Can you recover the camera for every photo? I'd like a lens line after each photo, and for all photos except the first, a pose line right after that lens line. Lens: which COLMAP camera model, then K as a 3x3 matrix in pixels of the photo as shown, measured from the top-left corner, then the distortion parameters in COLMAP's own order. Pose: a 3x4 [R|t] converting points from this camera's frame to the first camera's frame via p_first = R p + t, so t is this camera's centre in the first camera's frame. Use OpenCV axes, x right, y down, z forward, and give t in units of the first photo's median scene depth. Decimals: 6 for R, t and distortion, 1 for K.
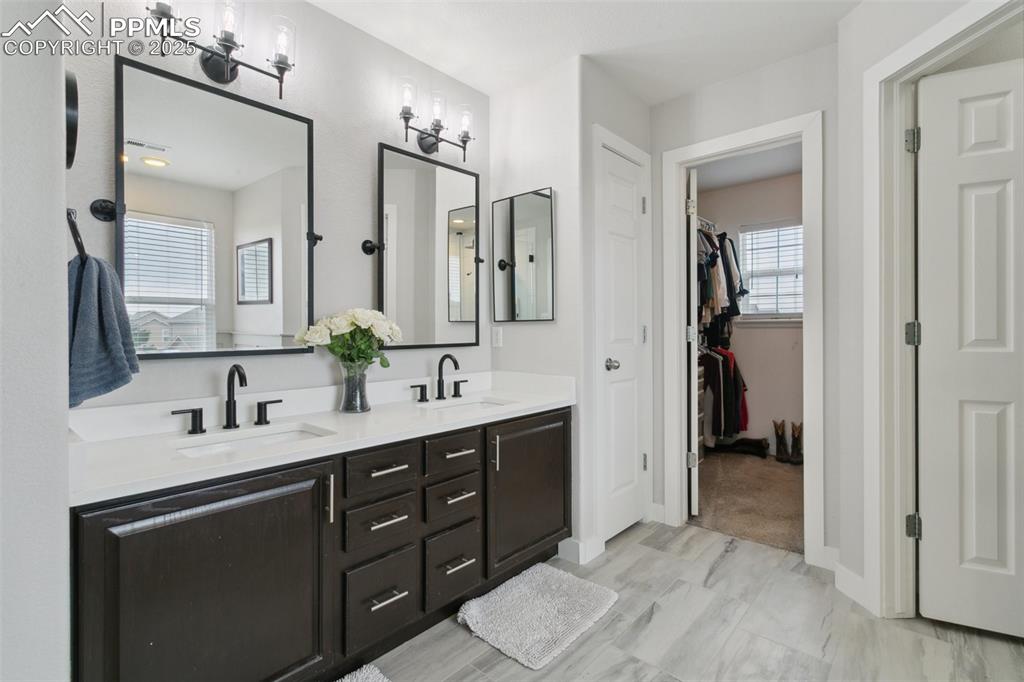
lens RADIAL K [[485.8, 0, 510.2], [0, 485.8, 333.4], [0, 0, 1]] dist [0.001383, -0.001065]
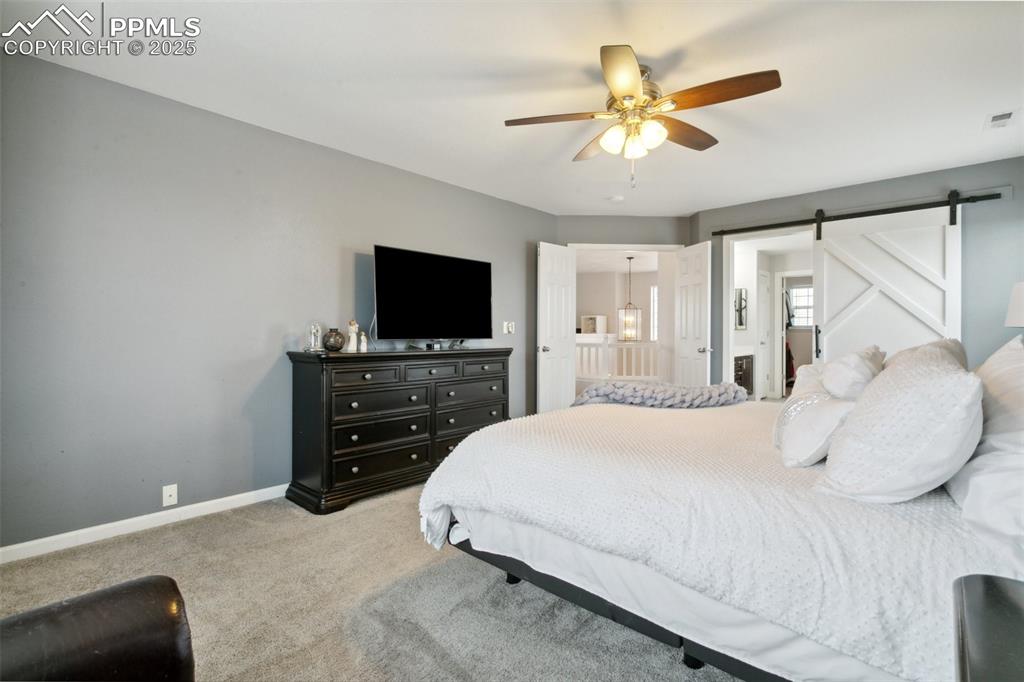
lens RADIAL K [[485.8, 0, 511.2], [0, 485.8, 338.0], [0, 0, 1]] dist [0.001383, -0.001065]
pose [[0.999956, 0.003145, -0.008848, -0.992356], [-0.003170, 0.999991, -0.002749, 0.032107], [0.008839, 0.002777, 0.999957, -1.552481]]
